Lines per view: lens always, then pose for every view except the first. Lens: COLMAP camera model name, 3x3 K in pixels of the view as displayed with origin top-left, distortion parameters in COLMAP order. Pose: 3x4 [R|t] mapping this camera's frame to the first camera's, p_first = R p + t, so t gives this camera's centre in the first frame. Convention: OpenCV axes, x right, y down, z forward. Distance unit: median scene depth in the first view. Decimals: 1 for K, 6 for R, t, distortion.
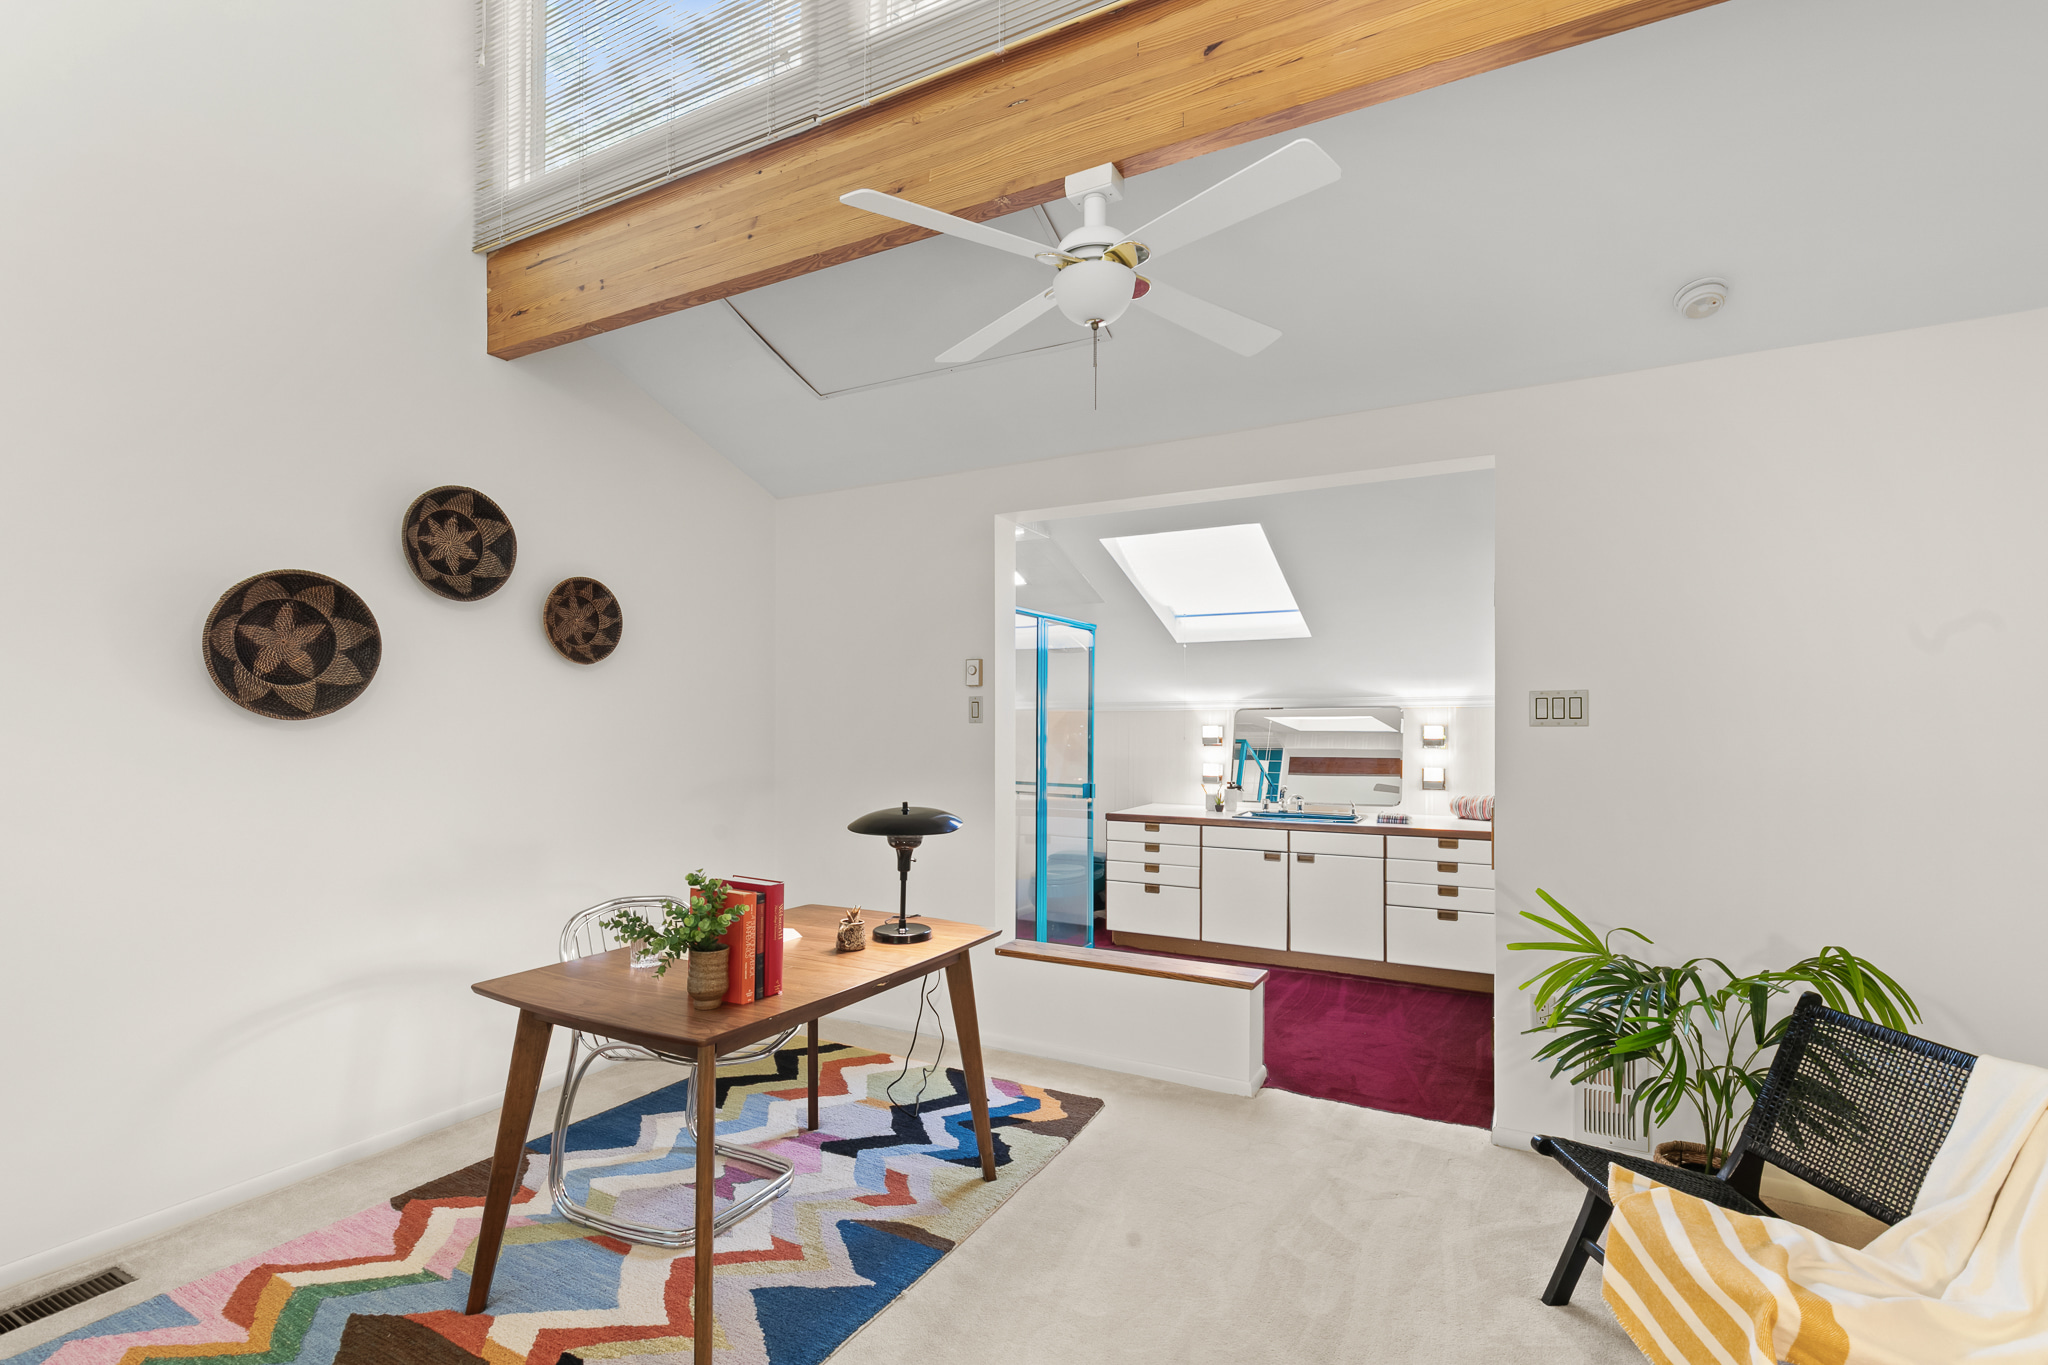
lens RADIAL K [[932.2, 0, 1028.3], [0, 932.2, 701.5], [0, 0, 1]] dist [0.007401, -0.001124]
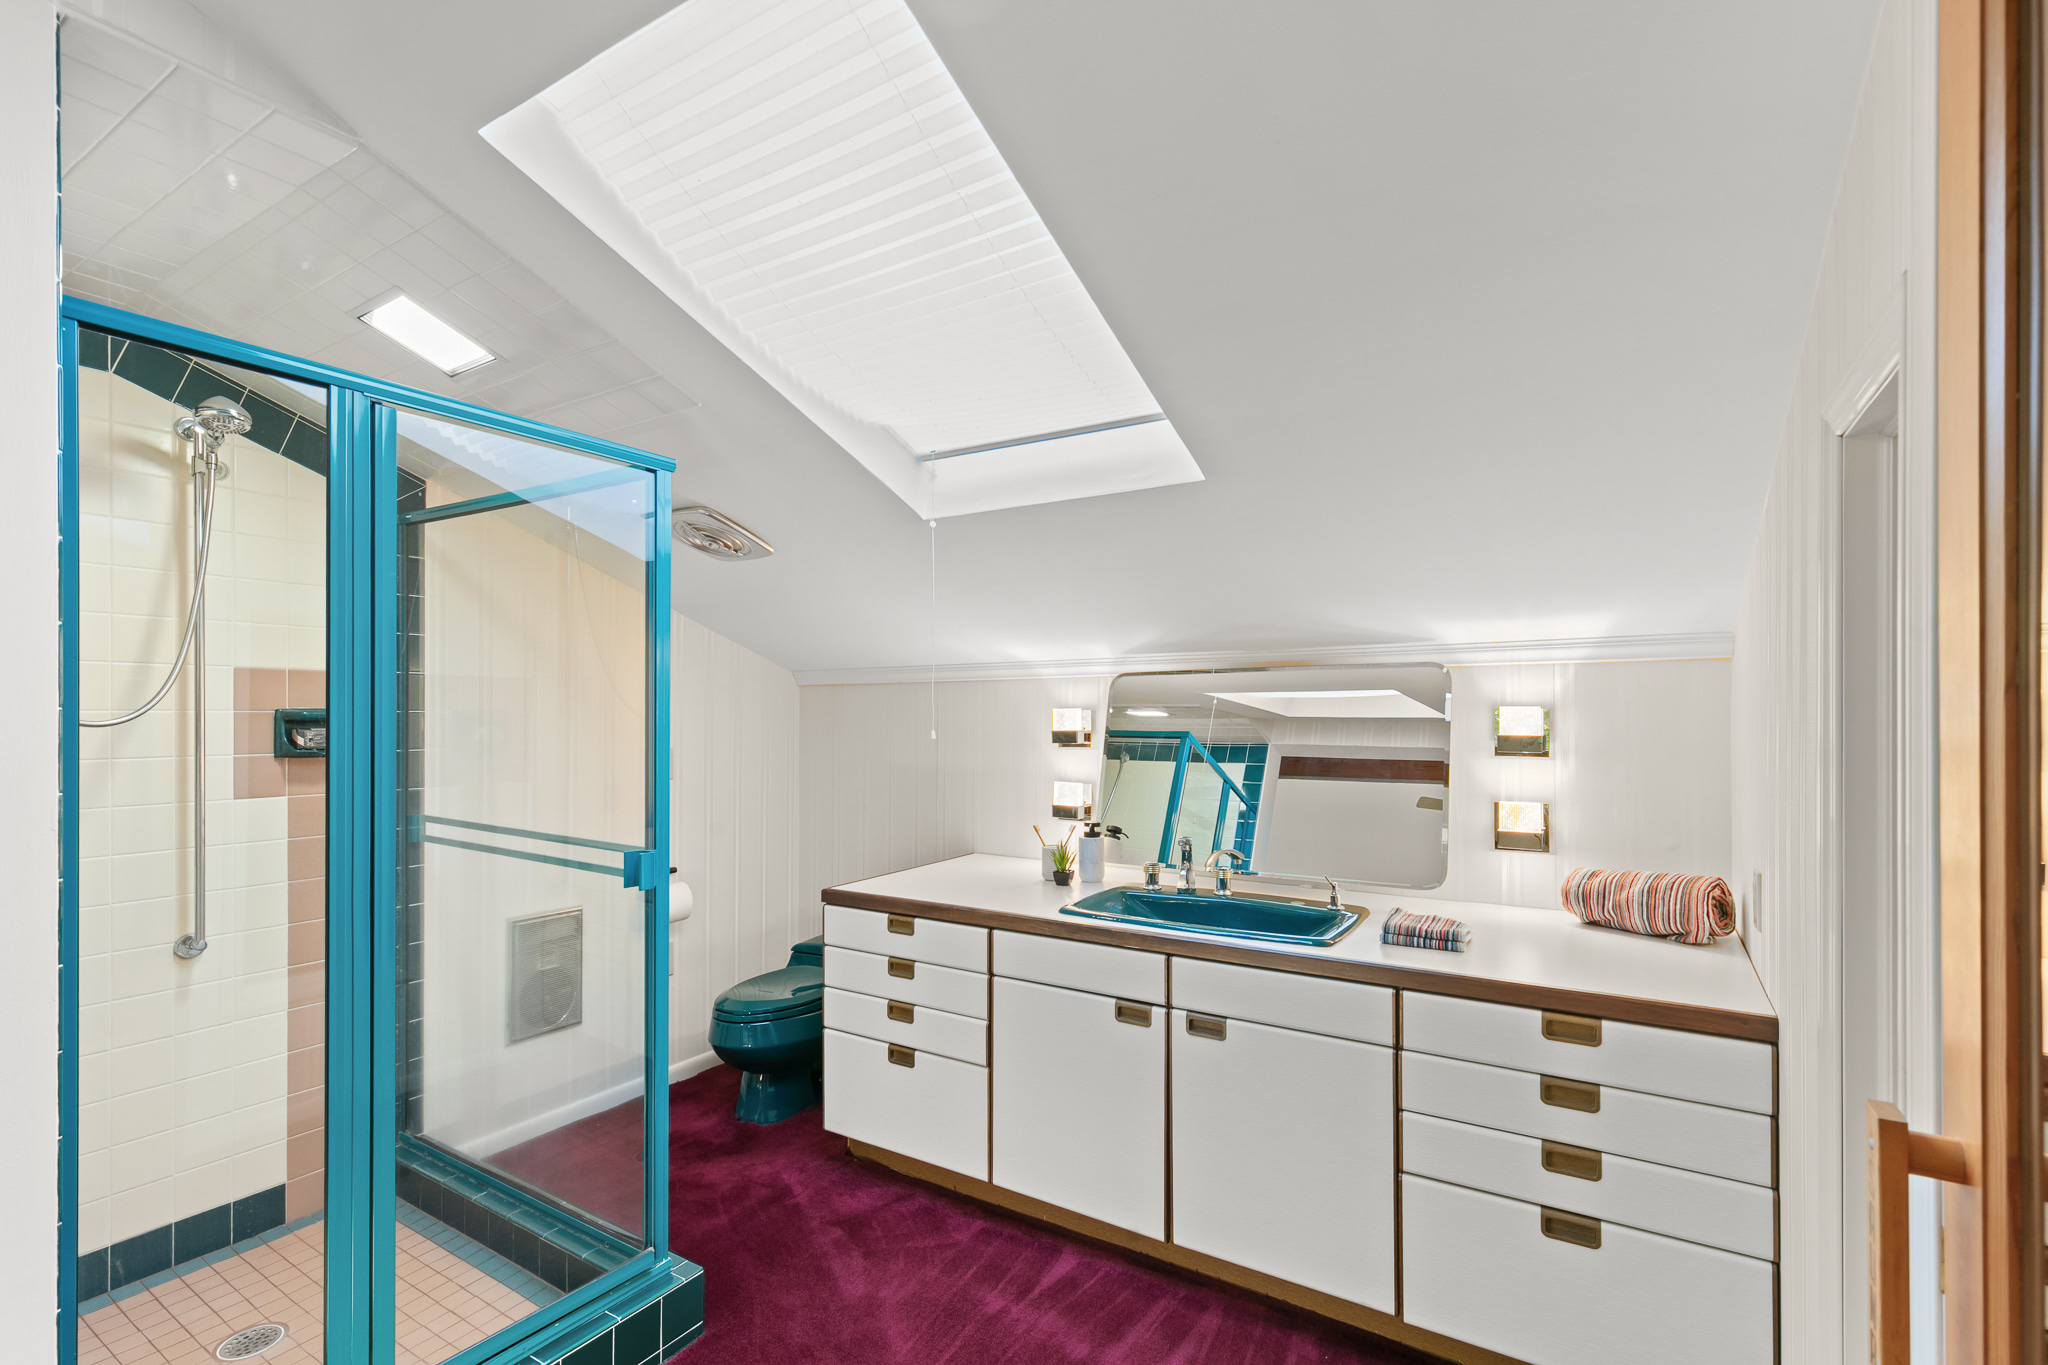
lens RADIAL K [[932.2, 0, 1023.4], [0, 932.2, 687.0], [0, 0, 1]] dist [0.007401, -0.001124]
pose [[0.997939, -0.004393, -0.064011, 0.228771], [0.004408, 0.999990, 0.000090, 0.016051], [0.064010, -0.000372, 0.997949, 0.546517]]
